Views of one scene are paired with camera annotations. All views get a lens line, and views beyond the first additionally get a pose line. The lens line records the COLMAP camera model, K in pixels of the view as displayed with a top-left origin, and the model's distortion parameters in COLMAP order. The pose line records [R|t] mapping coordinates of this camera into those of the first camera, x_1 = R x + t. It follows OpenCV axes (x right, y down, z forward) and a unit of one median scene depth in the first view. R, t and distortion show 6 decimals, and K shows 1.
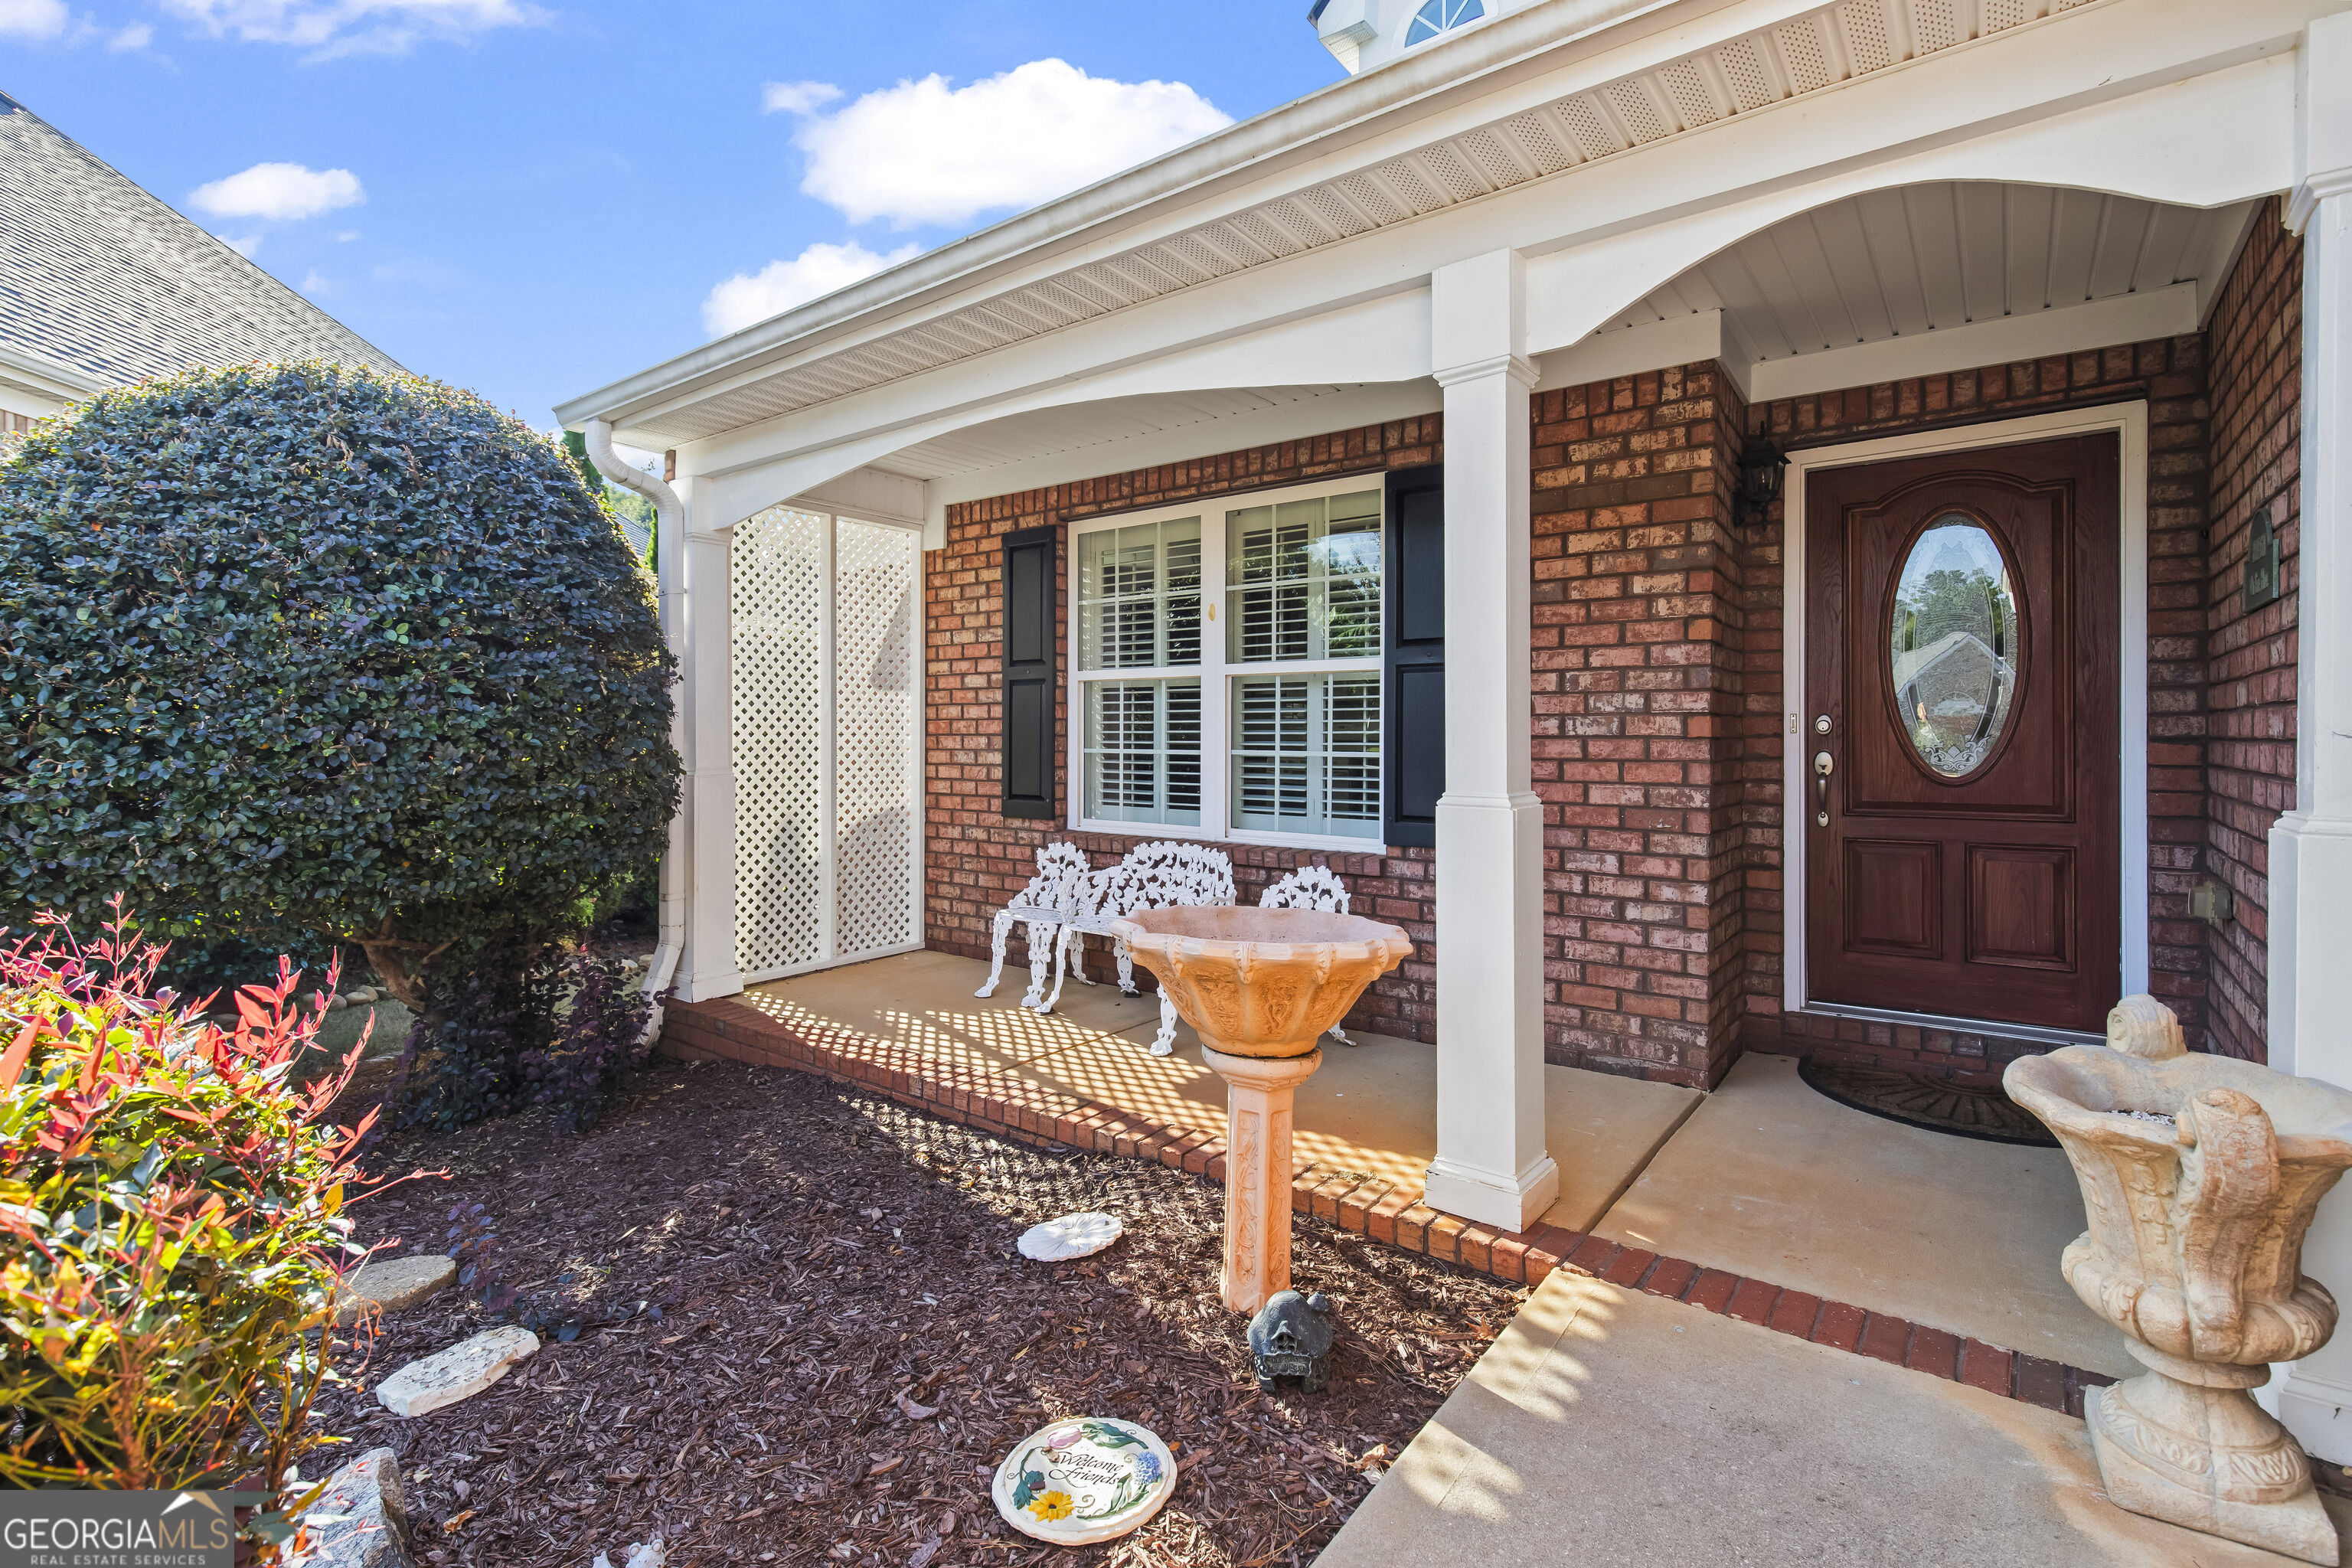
lens RADIAL K [[1079.3, 0, 1167.1], [0, 1079.3, 742.2], [0, 0, 1]] dist [0.008893, -0.002895]
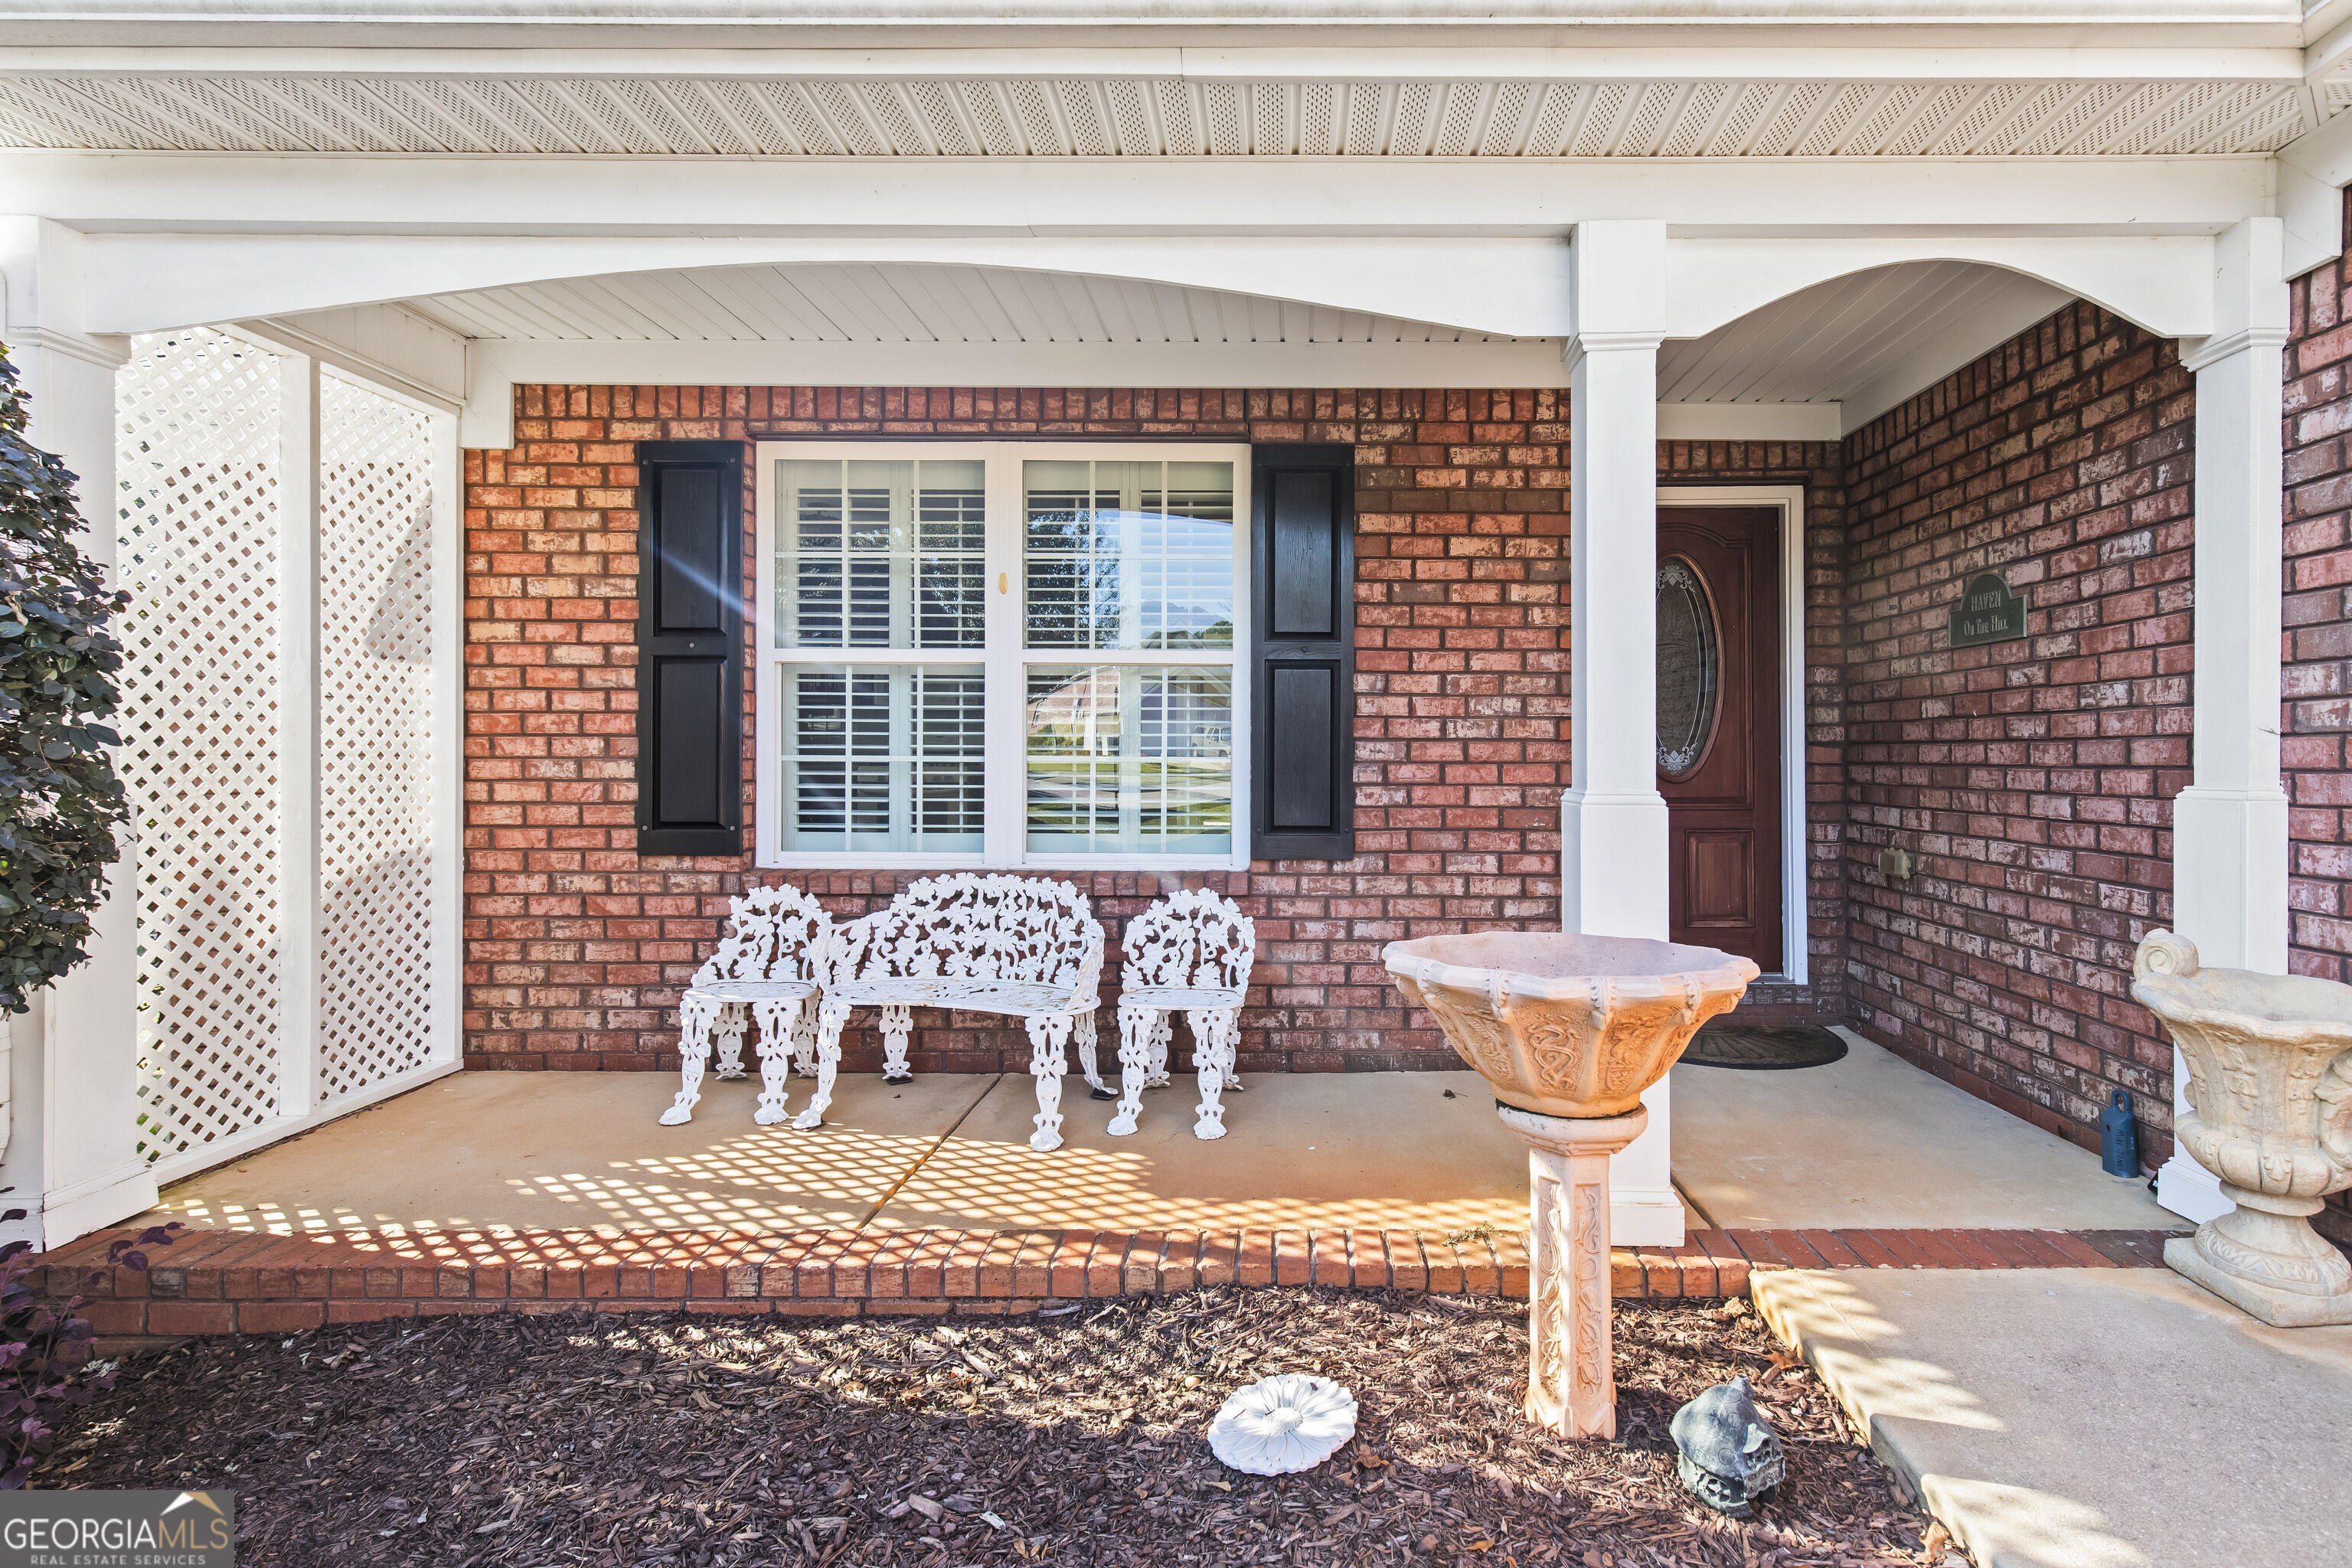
lens RADIAL K [[1079.3, 0, 1072.3], [0, 1079.3, 767.2], [0, 0, 1]] dist [0.008893, -0.002895]
pose [[0.792136, -0.001739, 0.610342, -0.516794], [0.001783, 0.999998, 0.000536, 0.019618], [-0.610342, 0.000664, 0.792137, 0.425908]]
